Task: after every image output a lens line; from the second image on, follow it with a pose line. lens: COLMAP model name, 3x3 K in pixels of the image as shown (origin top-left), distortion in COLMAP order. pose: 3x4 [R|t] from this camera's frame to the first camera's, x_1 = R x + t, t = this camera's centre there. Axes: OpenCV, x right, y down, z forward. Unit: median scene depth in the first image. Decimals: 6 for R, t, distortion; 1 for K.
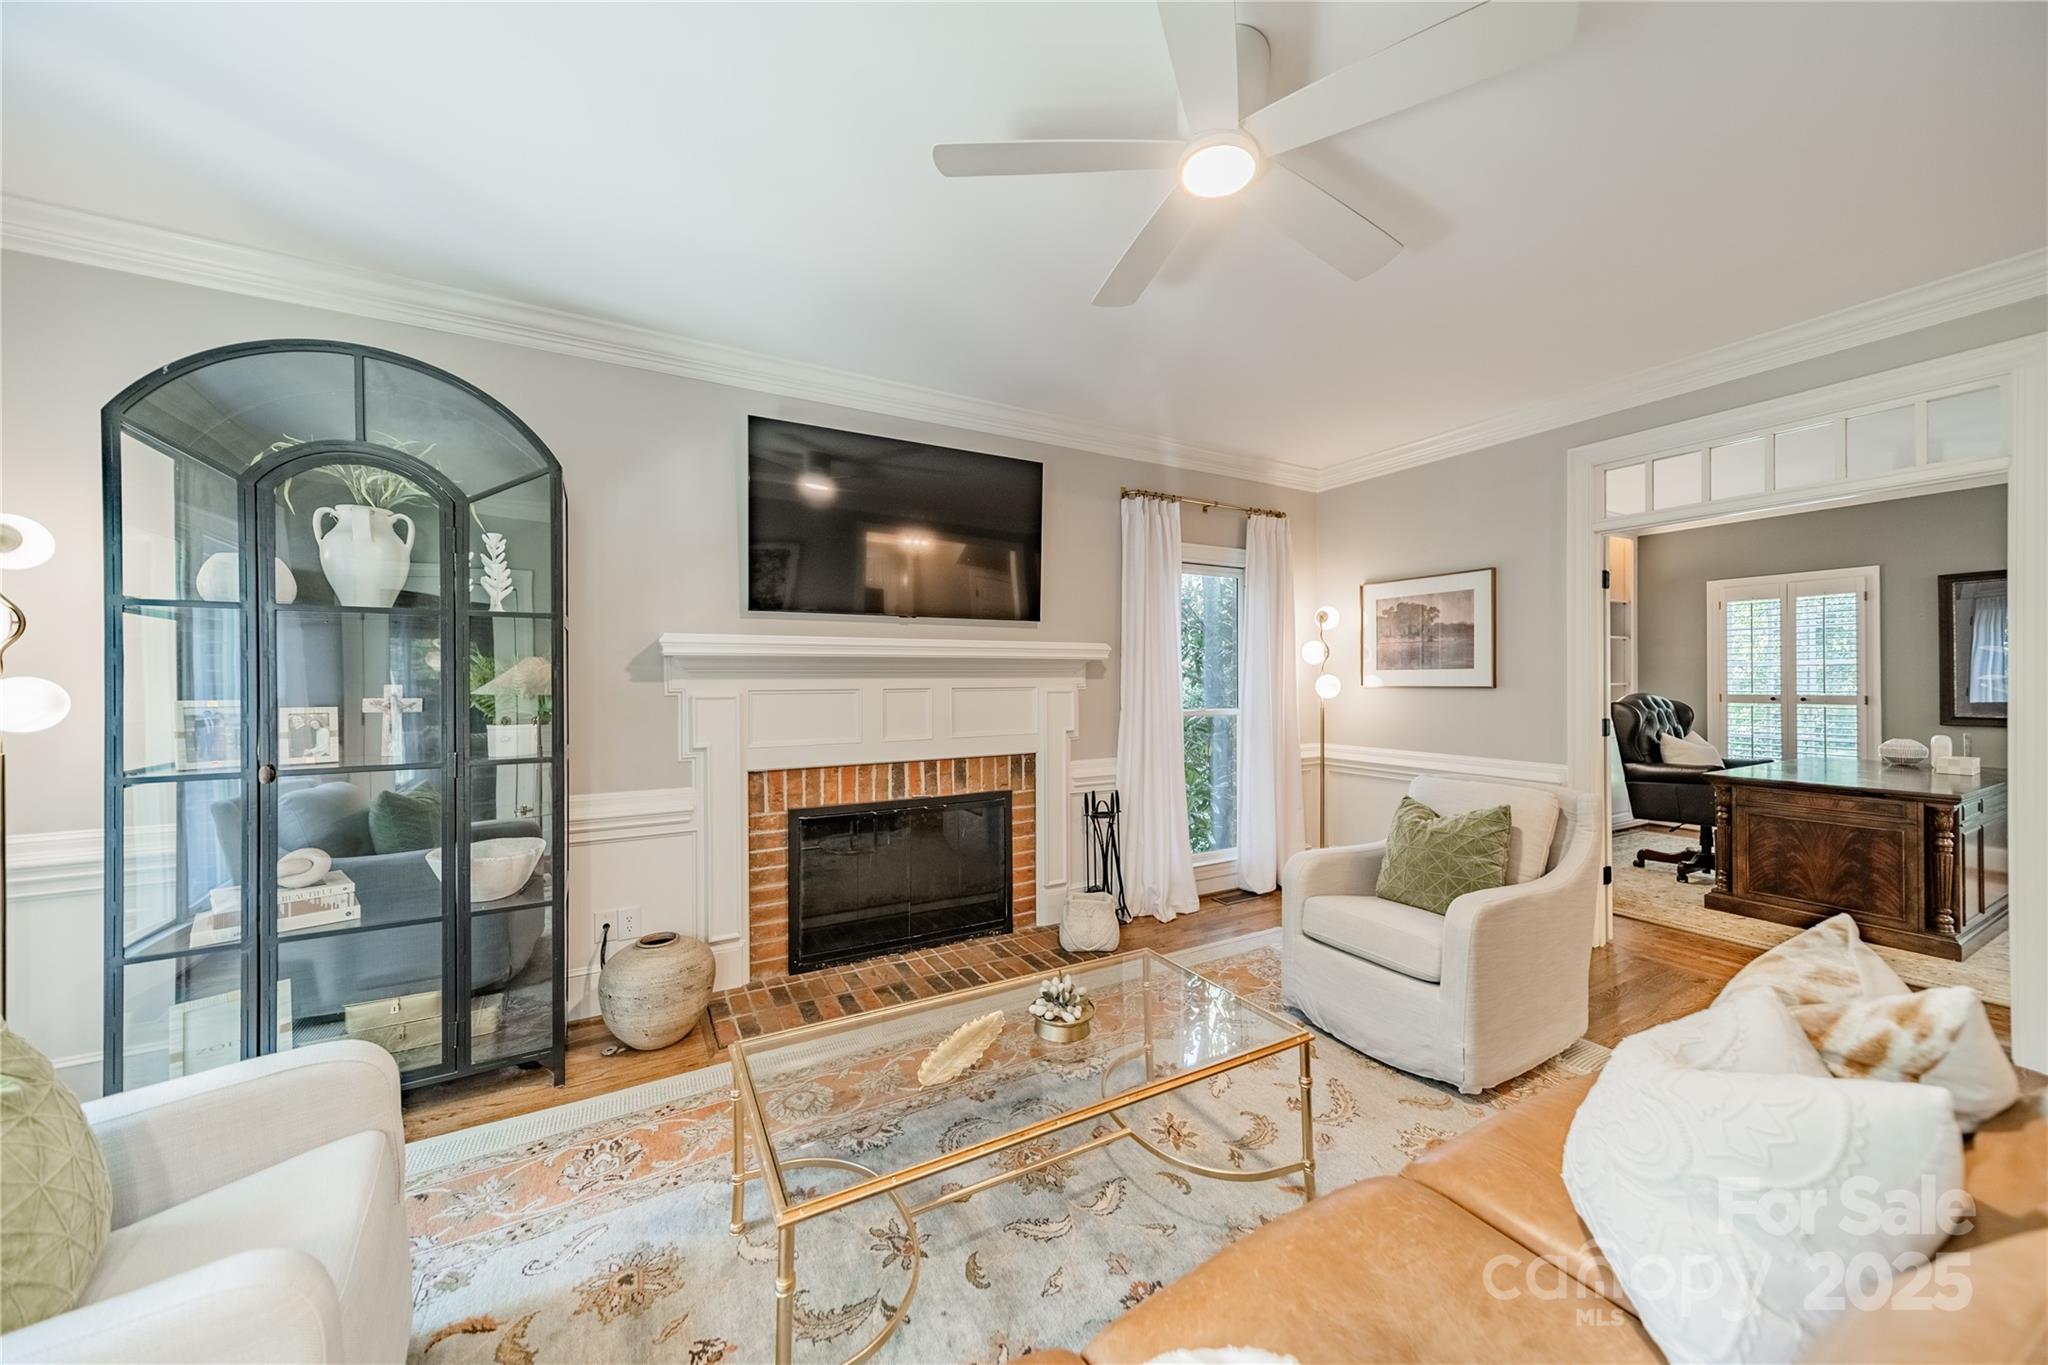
lens RADIAL K [[720.9, 0, 1036.4], [0, 720.9, 677.8], [0, 0, 1]] dist [0.009531, 0.000148]
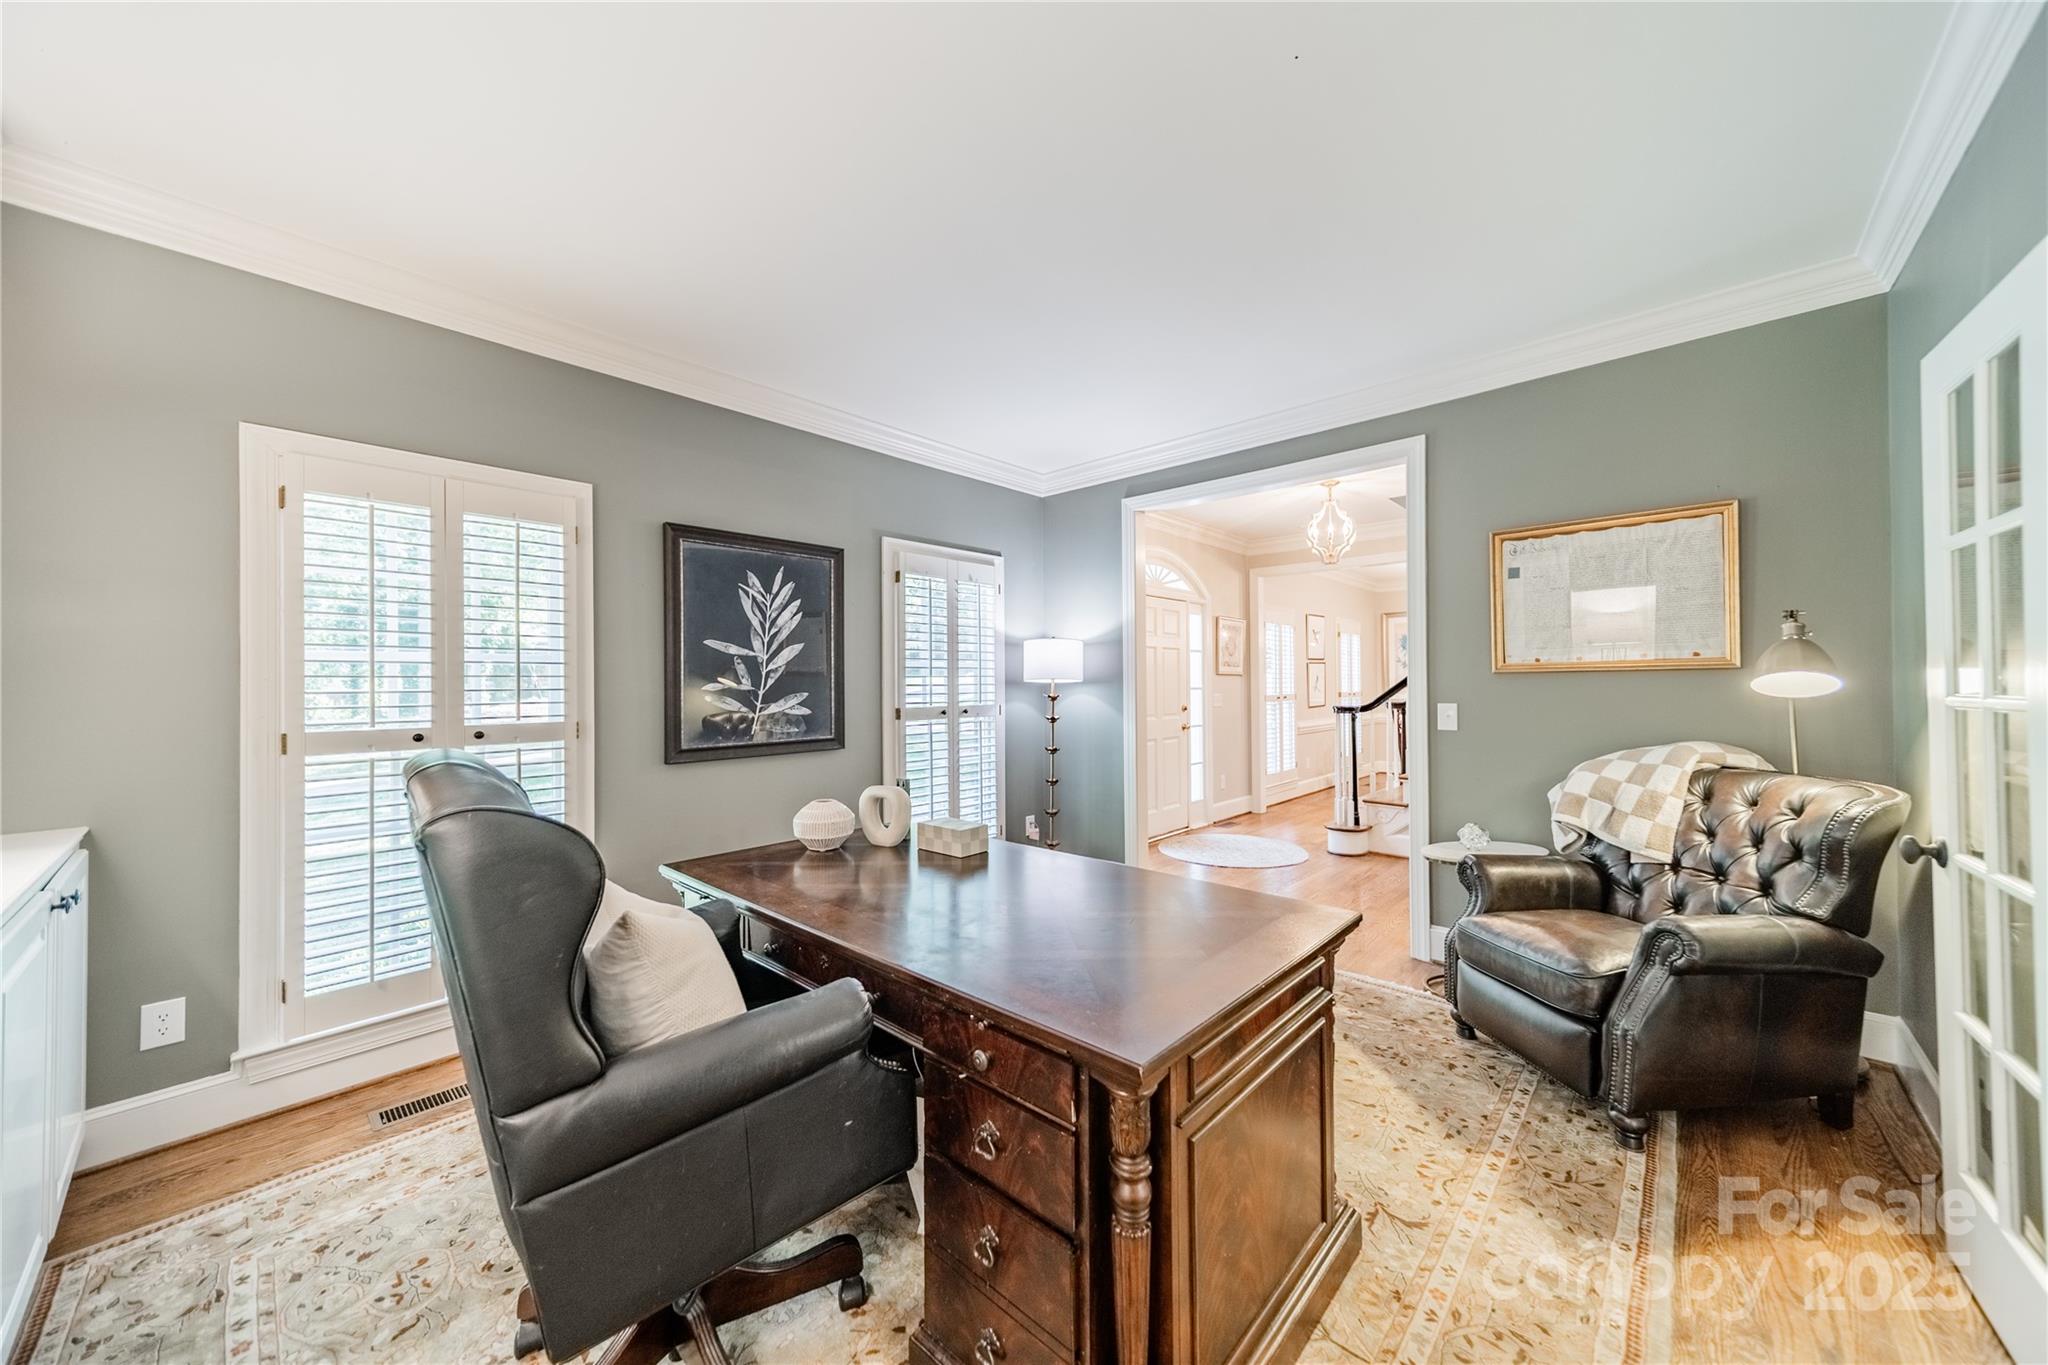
lens RADIAL K [[720.9, 0, 1016.9], [0, 720.9, 680.8], [0, 0, 1]] dist [0.009531, 0.000148]
pose [[-0.305178, 0.012354, 0.952215, 0.769064], [0.011024, 0.999895, -0.009439, 0.003588], [-0.952232, 0.007617, -0.305282, 1.226531]]
